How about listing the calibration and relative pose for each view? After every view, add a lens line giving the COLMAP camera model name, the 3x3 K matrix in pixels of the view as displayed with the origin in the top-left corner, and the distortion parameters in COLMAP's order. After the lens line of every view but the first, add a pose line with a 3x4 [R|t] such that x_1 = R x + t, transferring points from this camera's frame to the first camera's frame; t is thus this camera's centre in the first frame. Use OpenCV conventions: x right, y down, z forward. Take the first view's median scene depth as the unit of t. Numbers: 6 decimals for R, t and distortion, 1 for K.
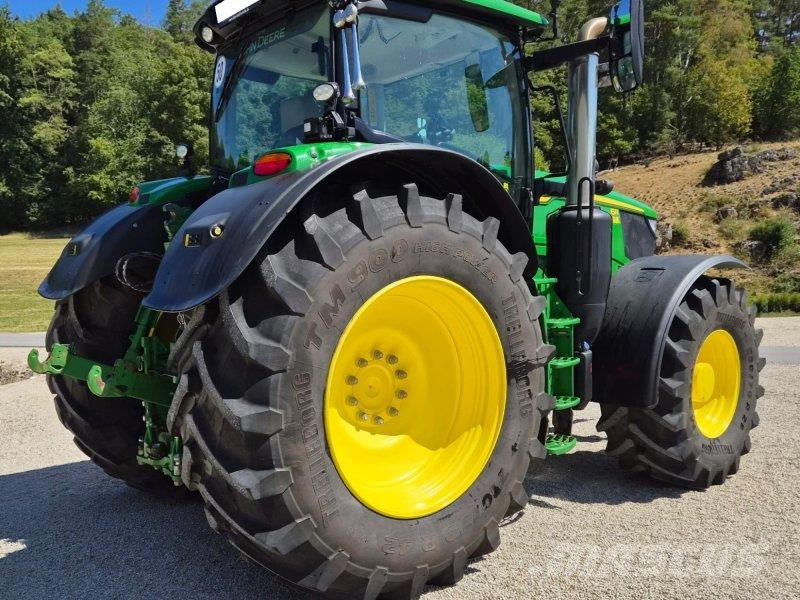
lens RADIAL K [[766.8, 0, 364.5], [0, 766.8, 333.1], [0, 0, 1]] dist [0.049740, -0.032915]
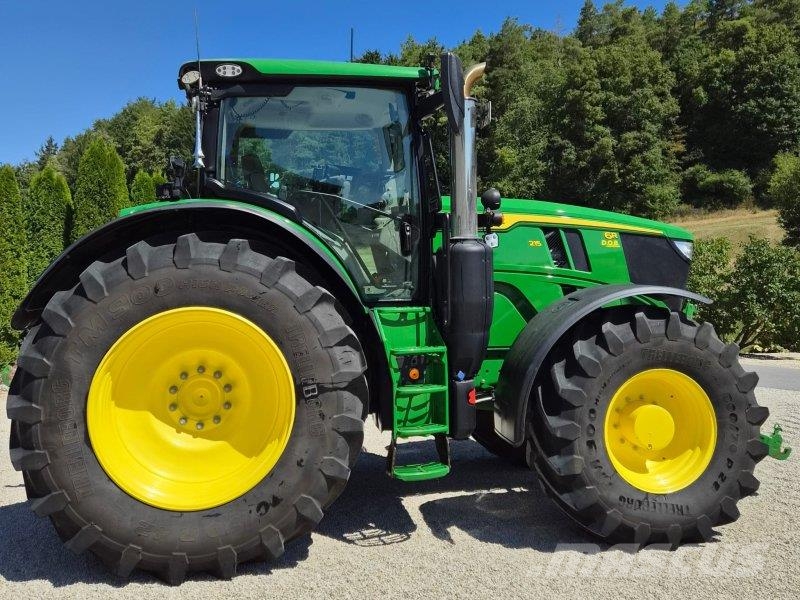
lens RADIAL K [[806.0, 0, 383.7], [0, 806.0, 233.4], [0, 0, 1]] dist [0.054479, -0.038660]
pose [[0.858631, -0.022336, -0.512107, 0.914434], [-0.043083, 0.992371, -0.115519, -0.049983], [0.510780, 0.121251, 0.851118, 0.034450]]
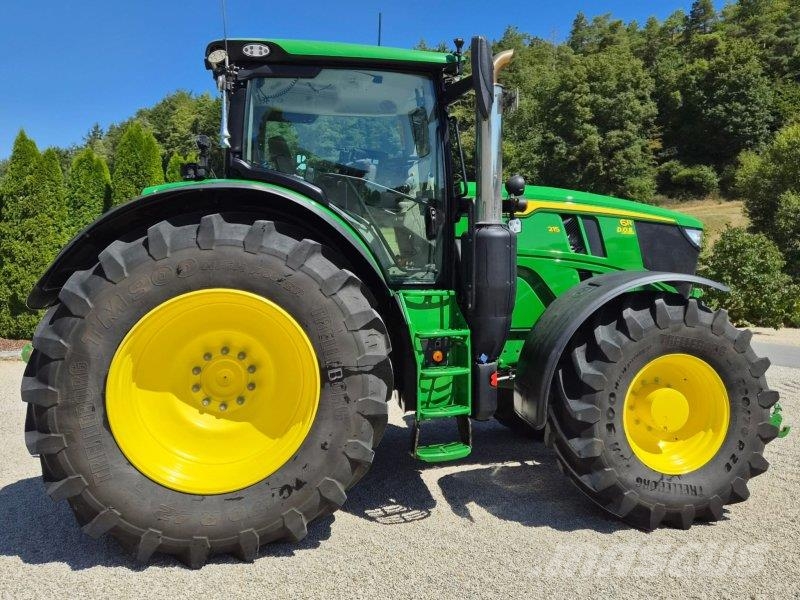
lens RADIAL K [[704.8, 0, 422.8], [0, 704.8, 240.1], [0, 0, 1]] dist [0.046836, -0.020687]
pose [[0.878445, 0.009093, -0.477757, 0.812906], [-0.055768, 0.994937, -0.083602, -0.069045], [0.474578, 0.100083, 0.874505, 0.155284]]
